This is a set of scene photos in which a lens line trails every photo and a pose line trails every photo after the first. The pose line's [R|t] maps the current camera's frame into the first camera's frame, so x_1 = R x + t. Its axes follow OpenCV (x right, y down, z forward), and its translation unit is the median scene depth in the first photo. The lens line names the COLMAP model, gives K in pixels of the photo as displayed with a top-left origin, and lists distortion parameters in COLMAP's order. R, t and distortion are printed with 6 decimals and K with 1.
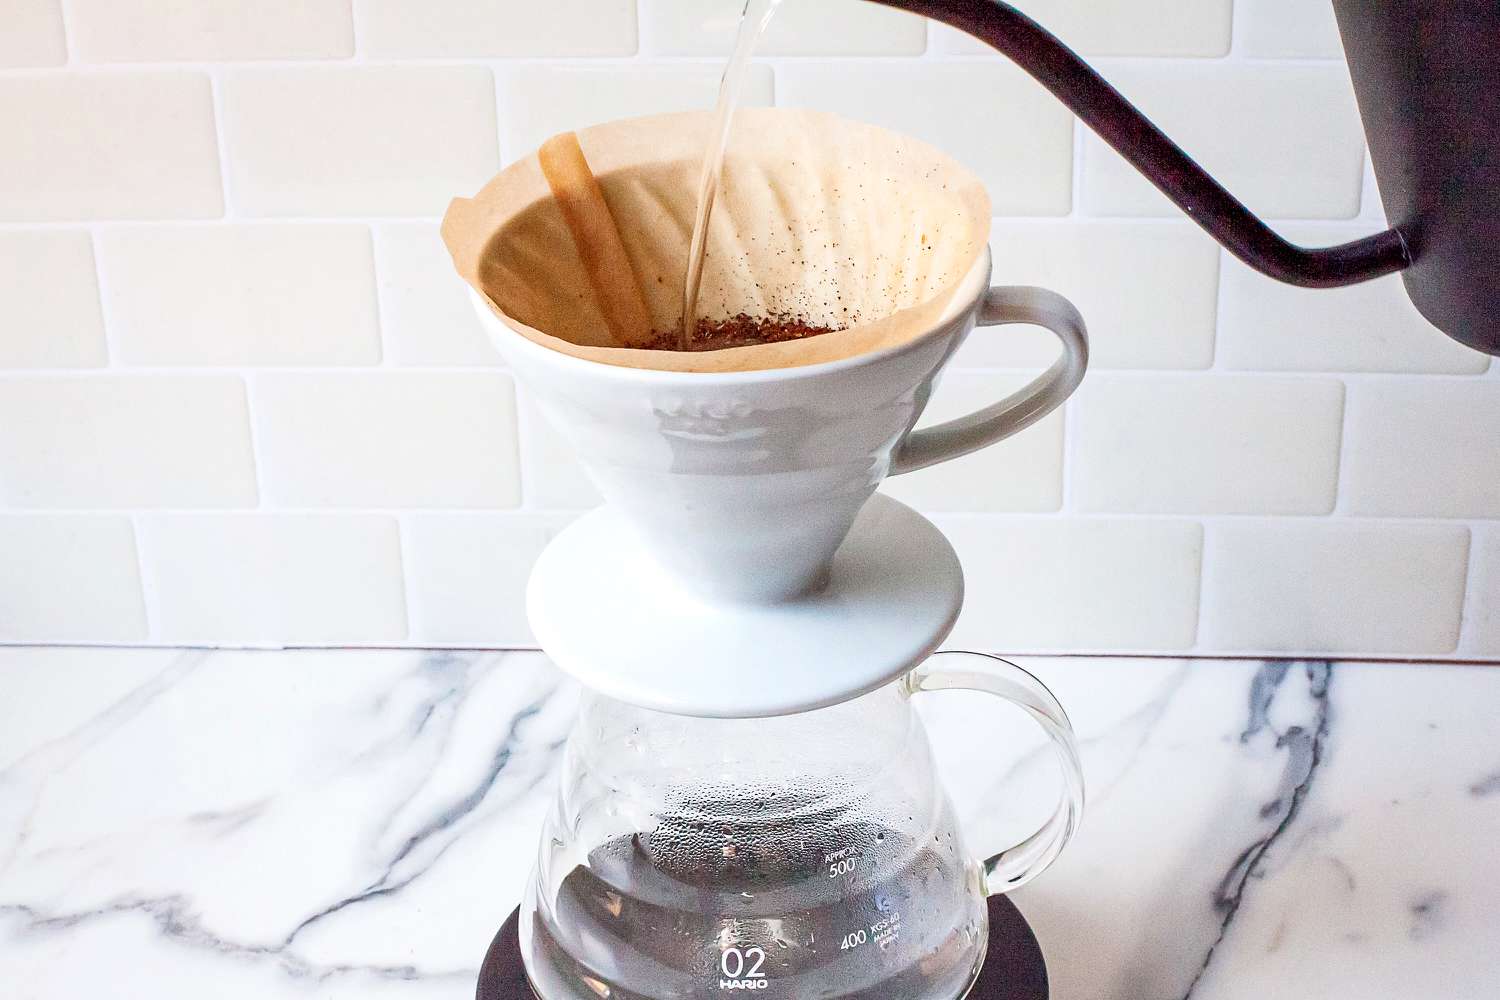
lens RADIAL K [[3783.1, 0, 750.0], [0, 3783.1, 500.0], [0, 0, 1]] dist [-0.148293, -0.367042]
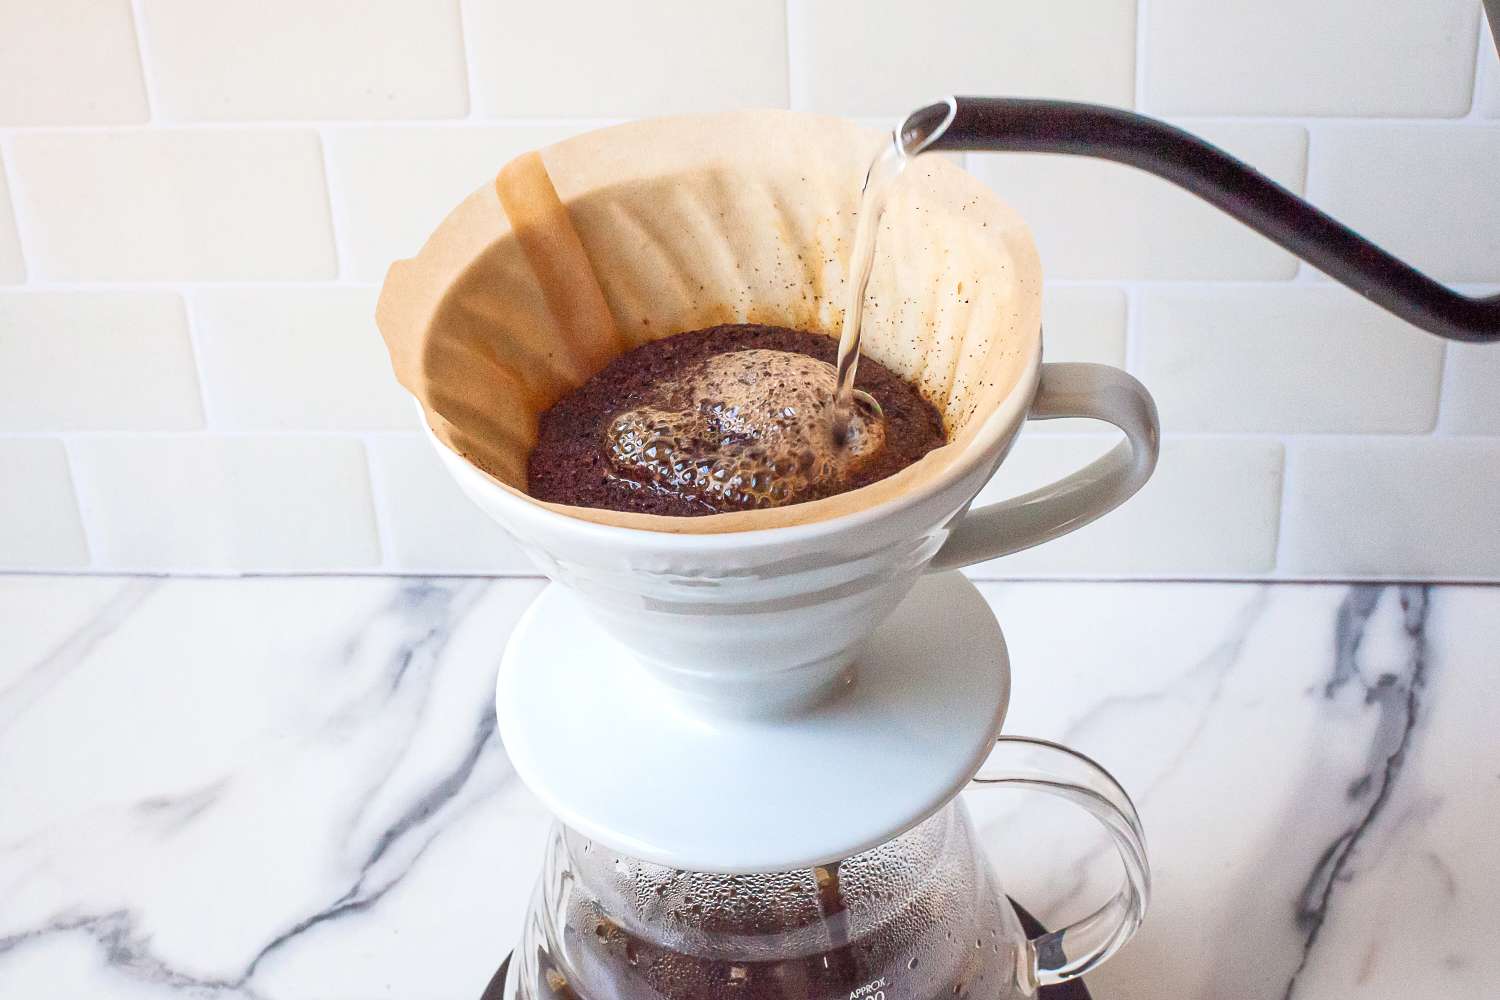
lens RADIAL K [[3783.1, 0, 750.0], [0, 3783.1, 500.0], [0, 0, 1]] dist [-0.148293, -0.367042]
pose [[0.999810, -0.012947, -0.014561, 0.009450], [0.015235, 0.985322, 0.170022, -0.138684], [0.012146, -0.170212, 0.985333, 0.144953]]
